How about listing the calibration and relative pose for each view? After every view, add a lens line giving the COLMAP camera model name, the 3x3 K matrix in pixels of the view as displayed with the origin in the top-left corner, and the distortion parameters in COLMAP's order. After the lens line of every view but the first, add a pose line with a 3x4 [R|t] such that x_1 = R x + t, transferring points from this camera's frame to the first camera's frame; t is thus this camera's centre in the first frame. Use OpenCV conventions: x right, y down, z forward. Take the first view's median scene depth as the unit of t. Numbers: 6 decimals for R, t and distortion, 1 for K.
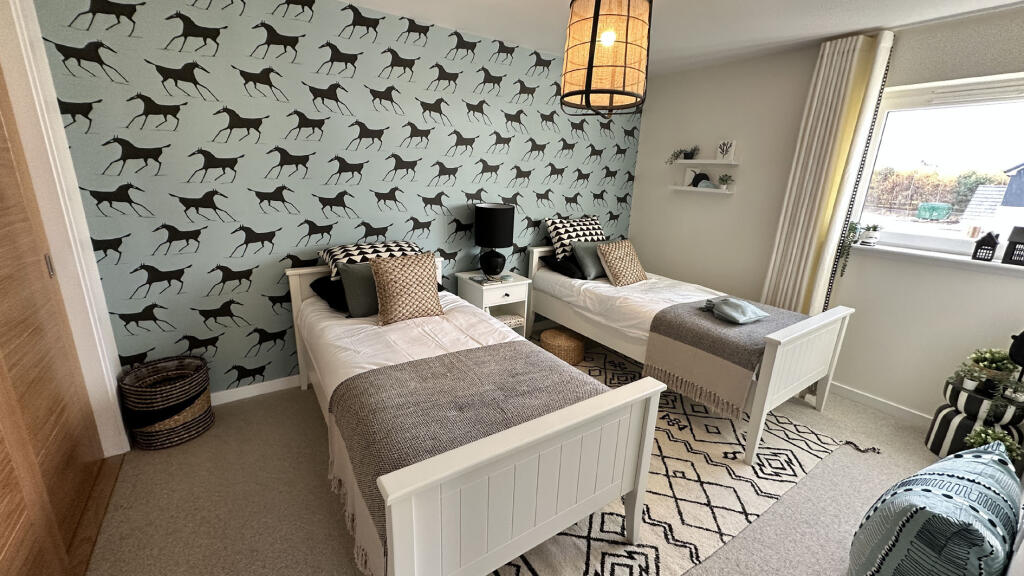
lens RADIAL K [[406.7, 0, 508.0], [0, 406.7, 288.1], [0, 0, 1]] dist [0.000181, 0.000048]
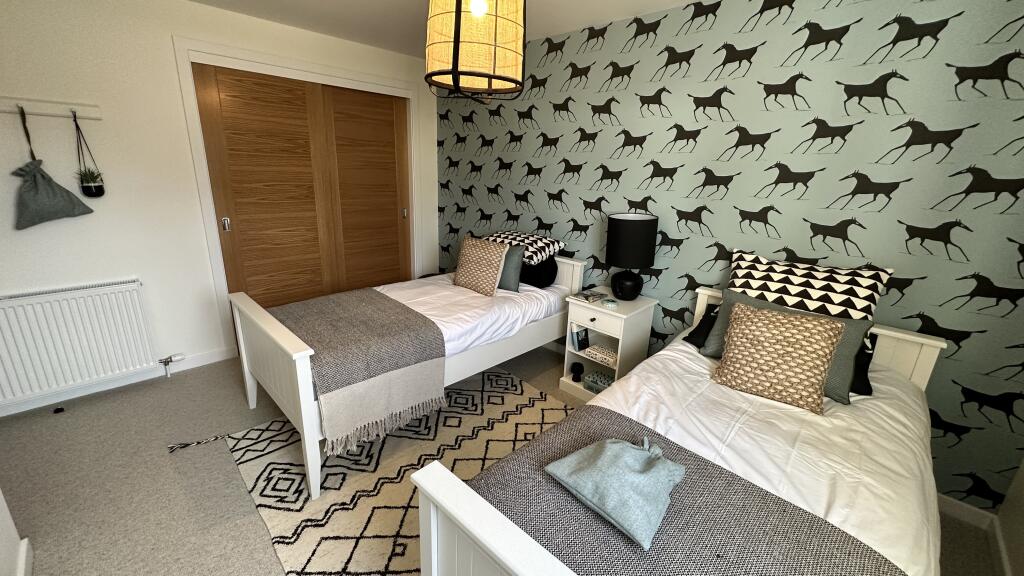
lens RADIAL K [[406.7, 0, 508.1], [0, 406.7, 286.8], [0, 0, 1]] dist [0.000181, 0.000048]
pose [[0.207799, 0.249475, -0.945823, 0.788768], [-0.298587, 0.936958, 0.181537, -0.156852], [0.931486, 0.244687, 0.269189, 0.634860]]
